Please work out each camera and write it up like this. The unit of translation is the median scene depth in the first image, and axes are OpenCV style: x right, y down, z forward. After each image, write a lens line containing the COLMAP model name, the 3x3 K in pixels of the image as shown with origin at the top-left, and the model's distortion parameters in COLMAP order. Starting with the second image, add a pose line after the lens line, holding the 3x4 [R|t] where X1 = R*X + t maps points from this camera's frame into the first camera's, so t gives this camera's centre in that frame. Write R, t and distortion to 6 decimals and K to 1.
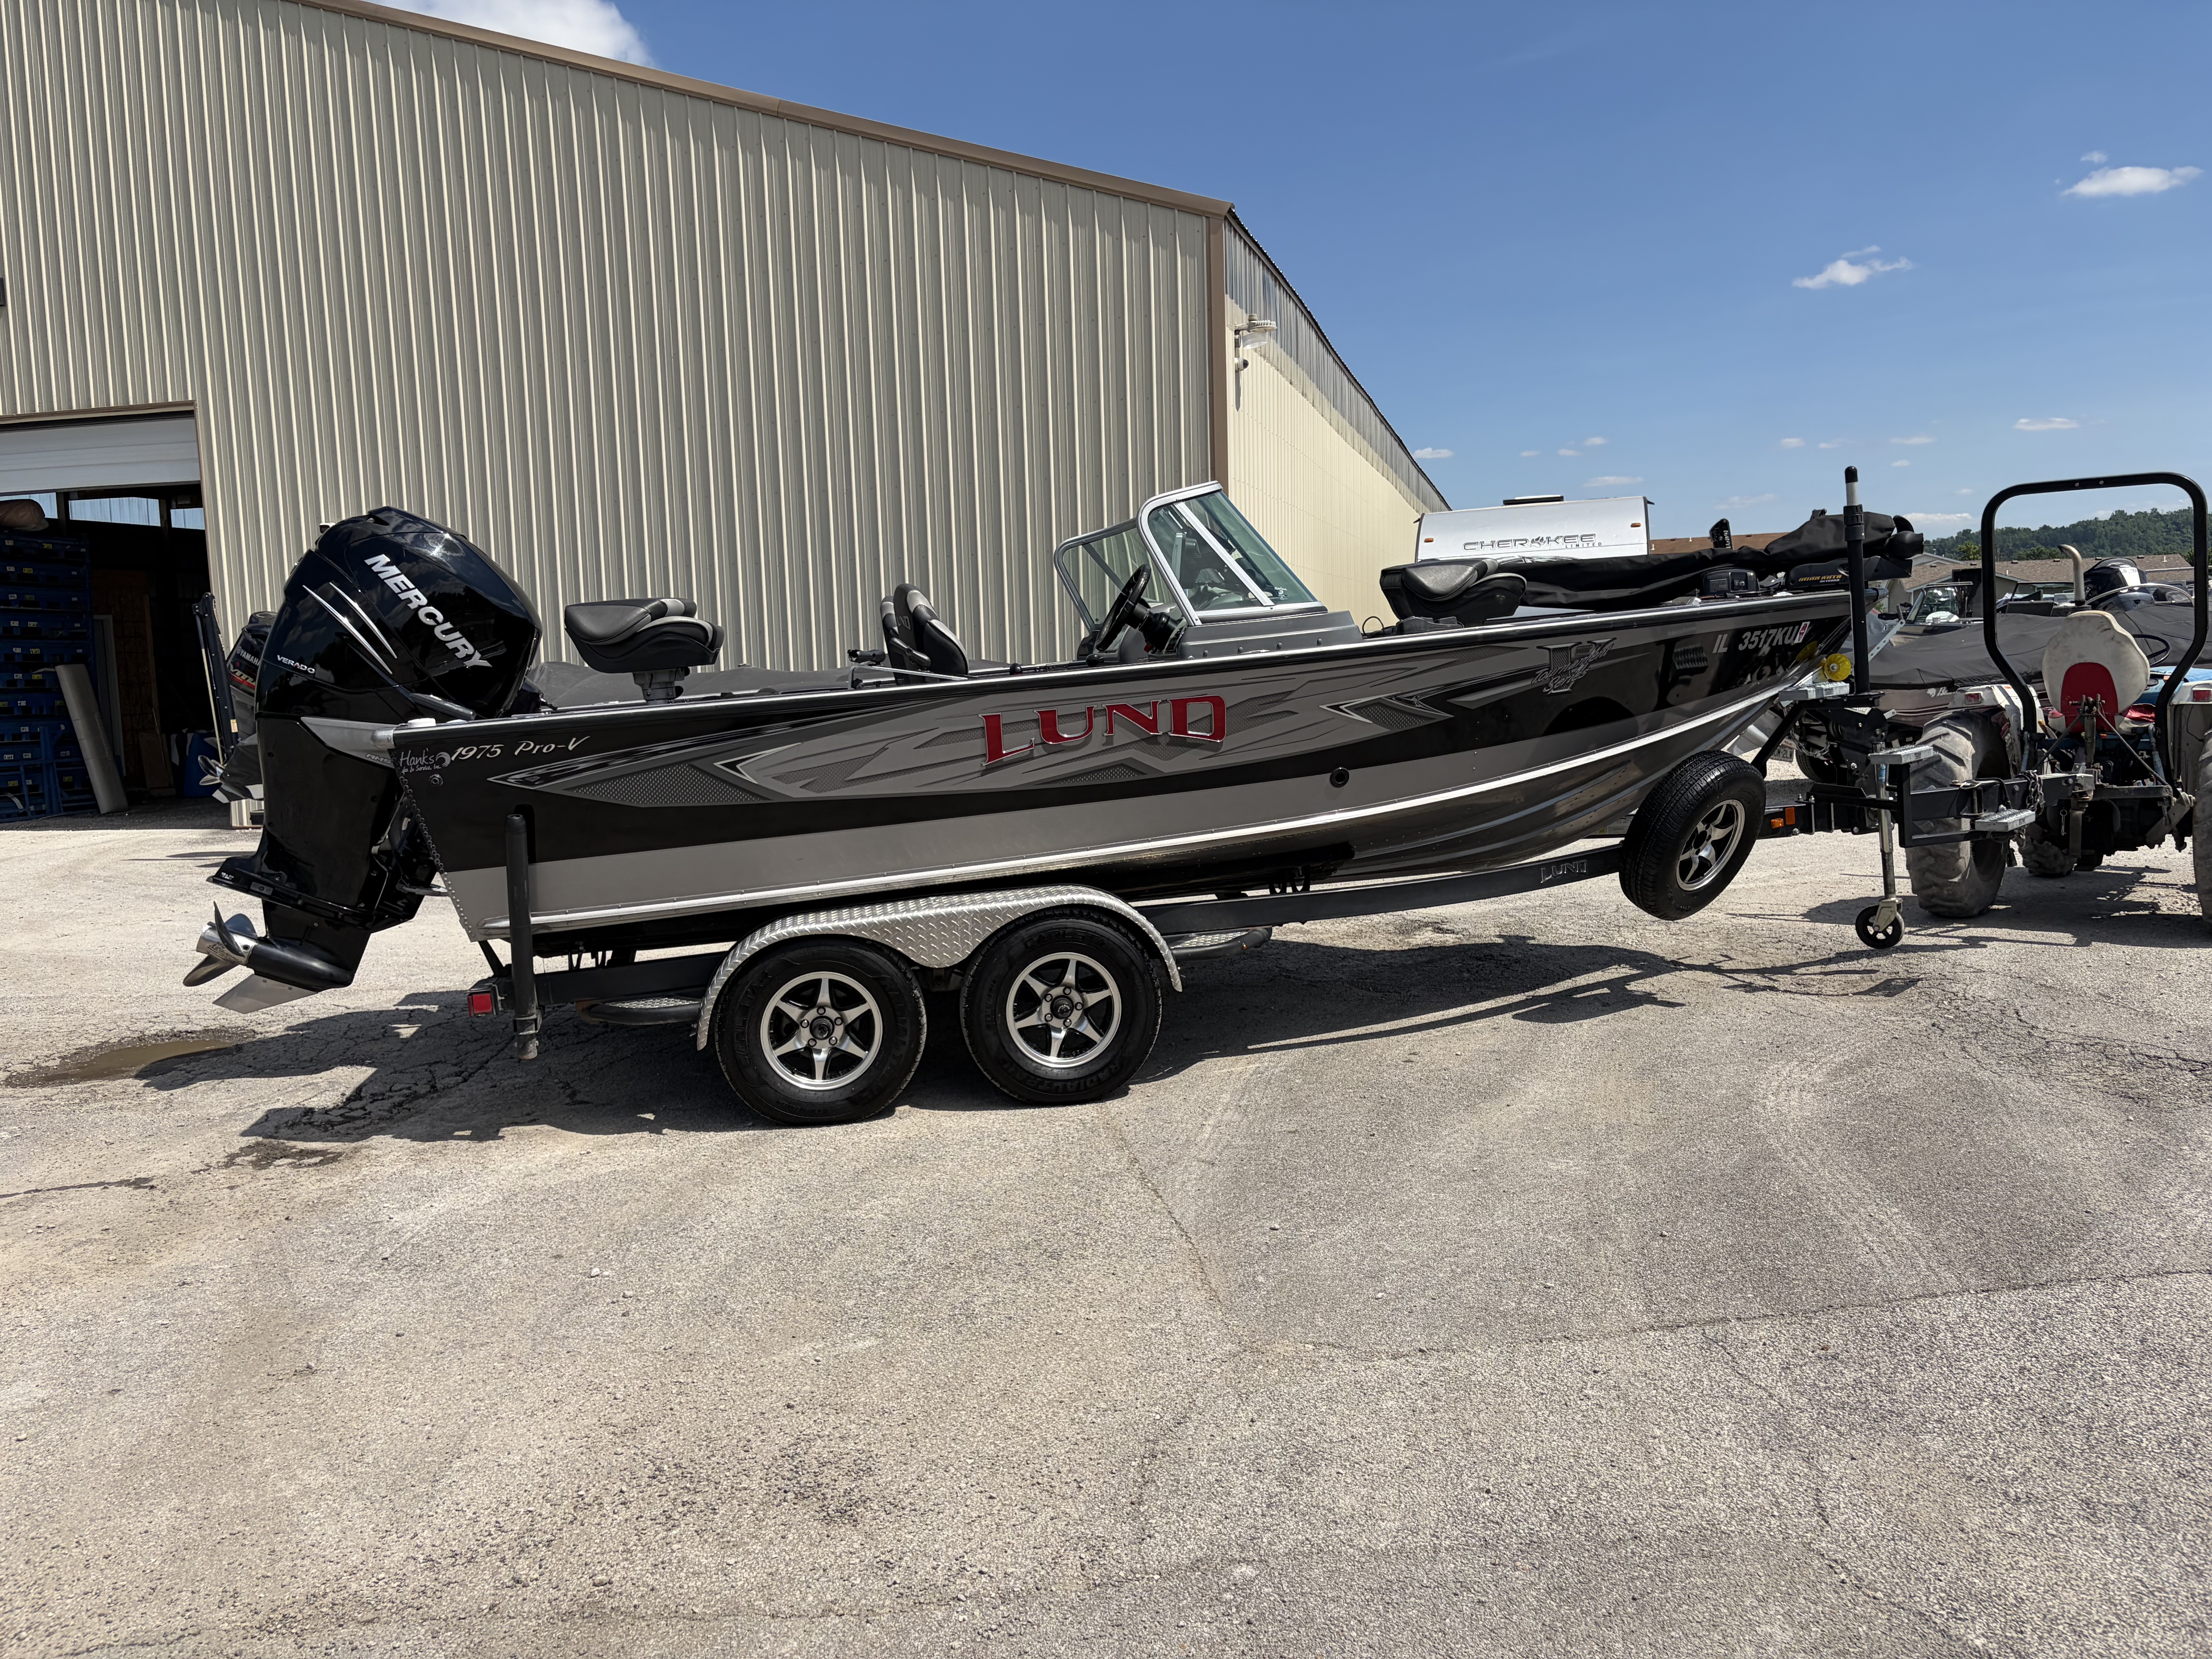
lens RADIAL K [[1674.4, 0, 1106.0], [0, 1674.4, 829.5], [0, 0, 1]] dist [0.052665, -0.058424]
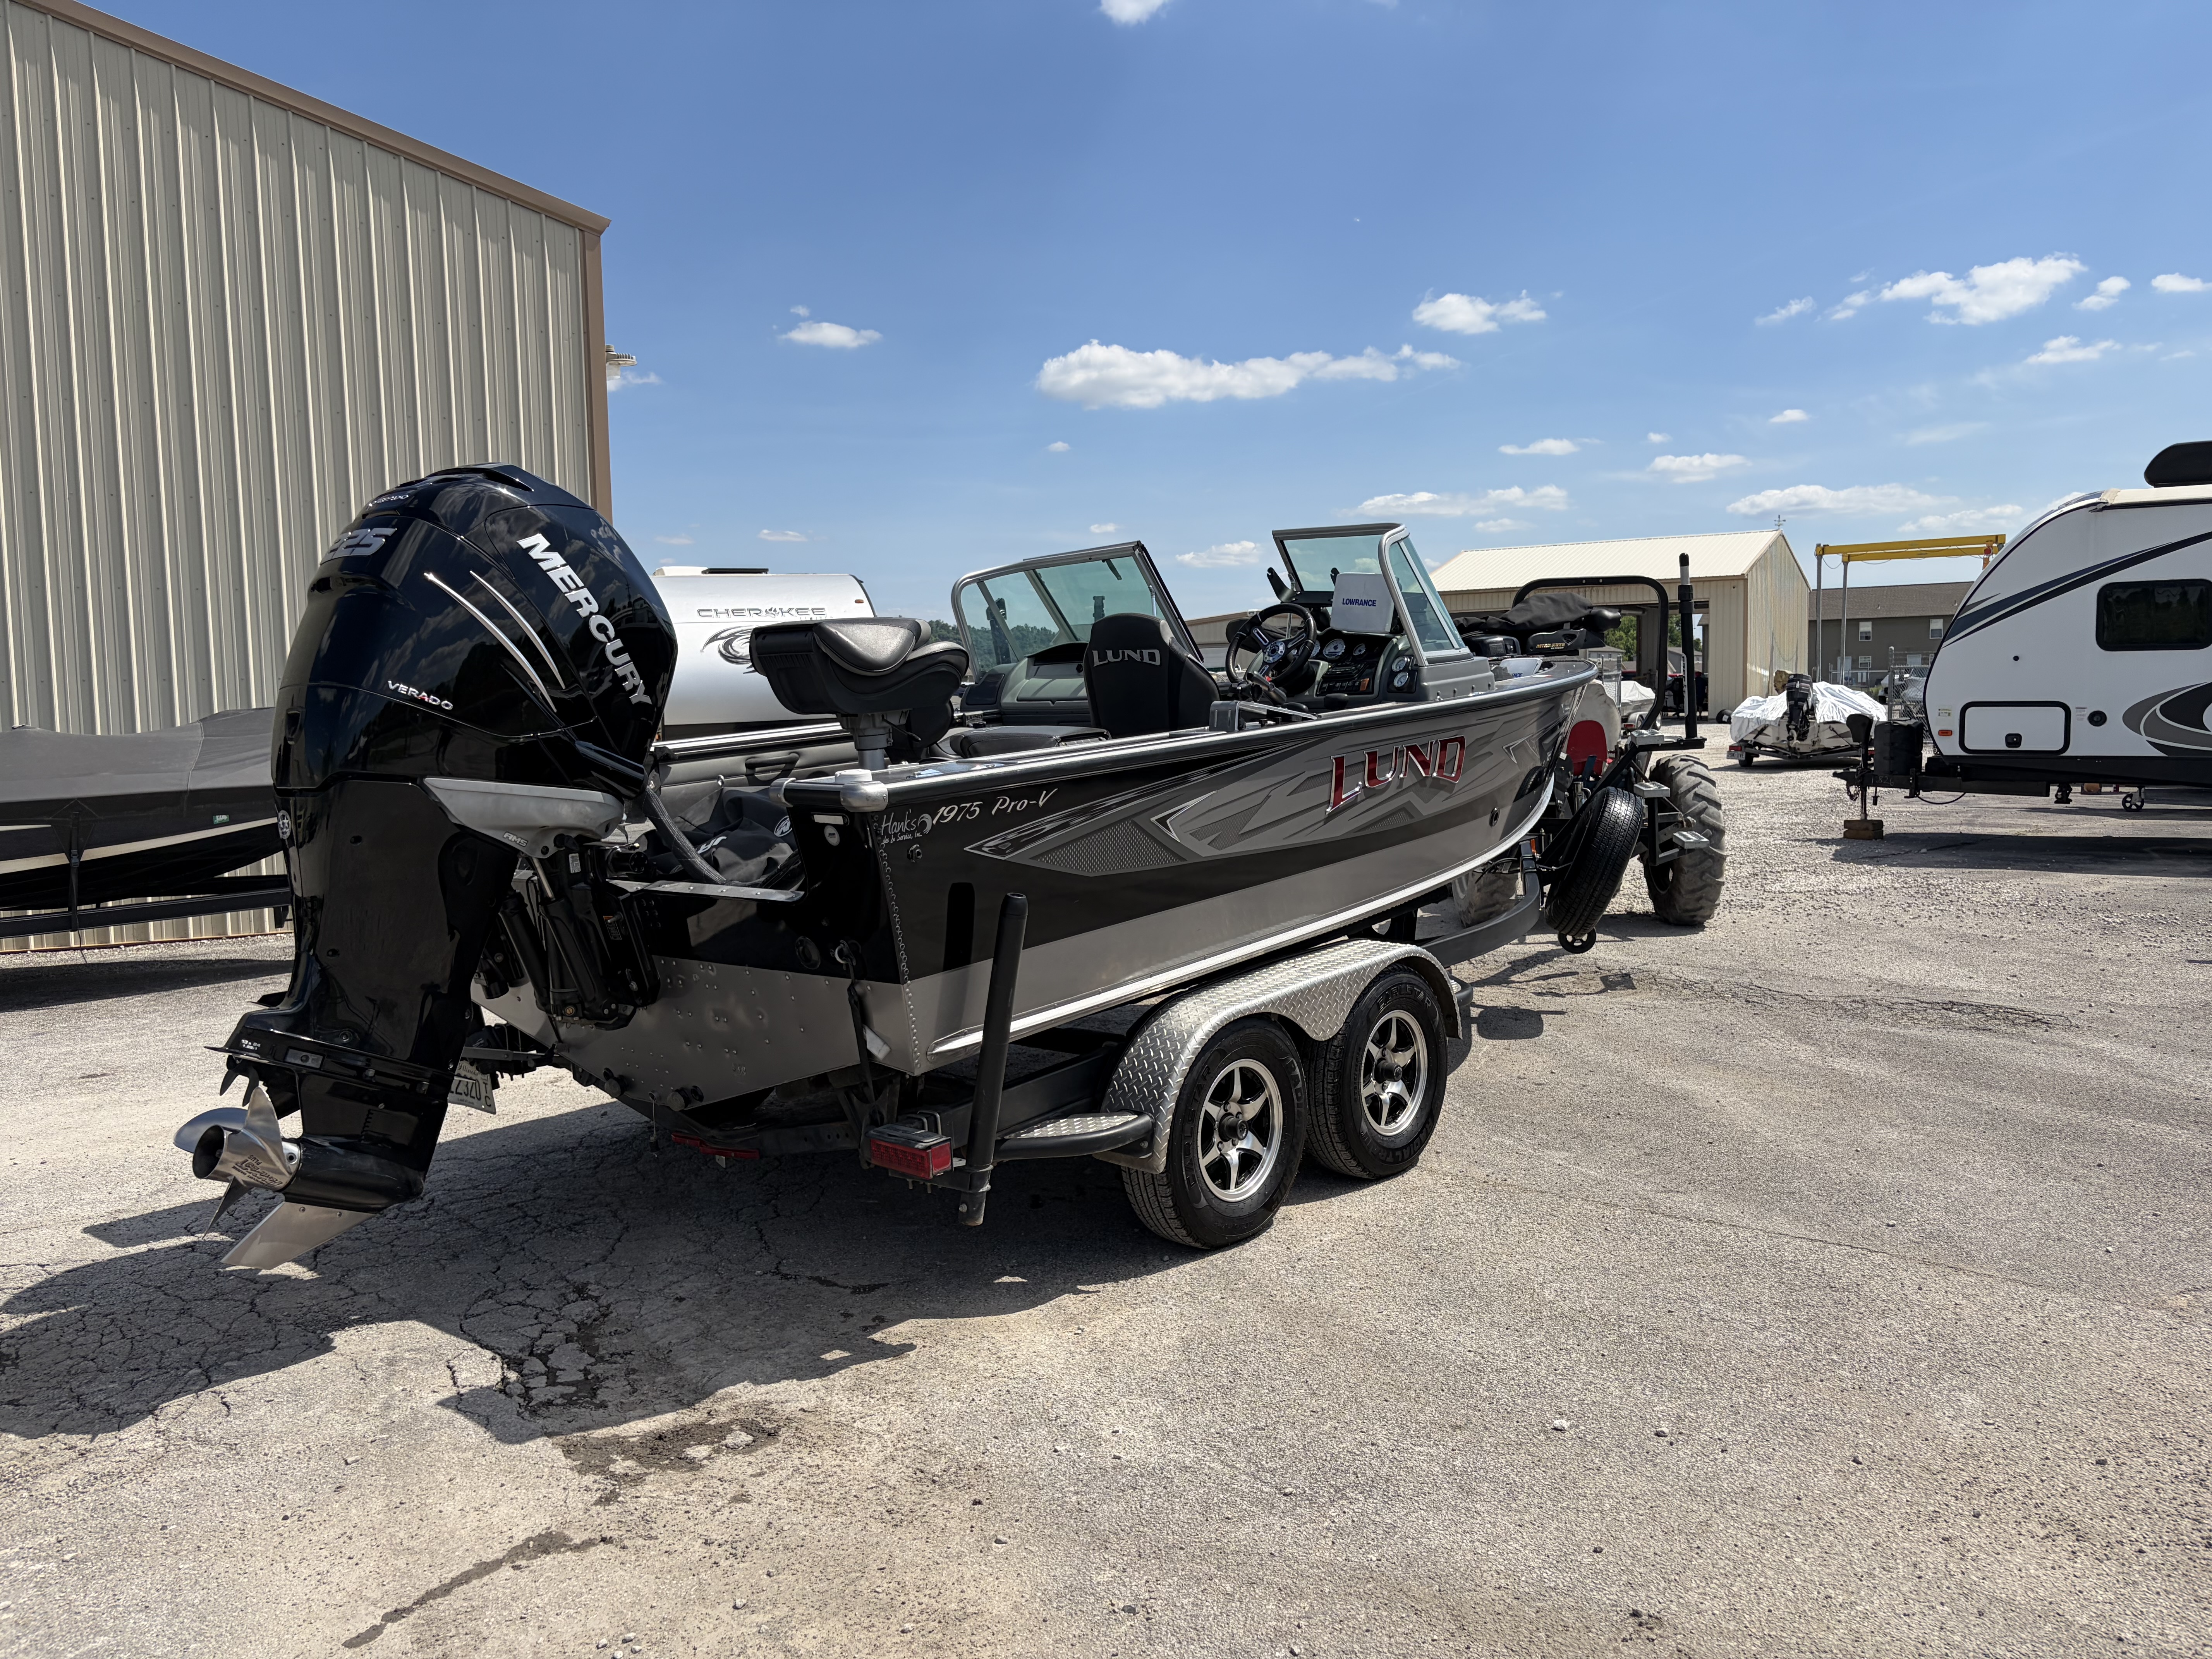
lens RADIAL K [[1680.1, 0, 1052.7], [0, 1680.1, 857.1], [0, 0, 1]] dist [0.006670, 0.005285]
pose [[0.773320, -0.046135, 0.632335, -0.732672], [0.066845, 0.997723, -0.008954, -0.015745], [-0.630482, 0.049193, 0.774643, 0.375387]]
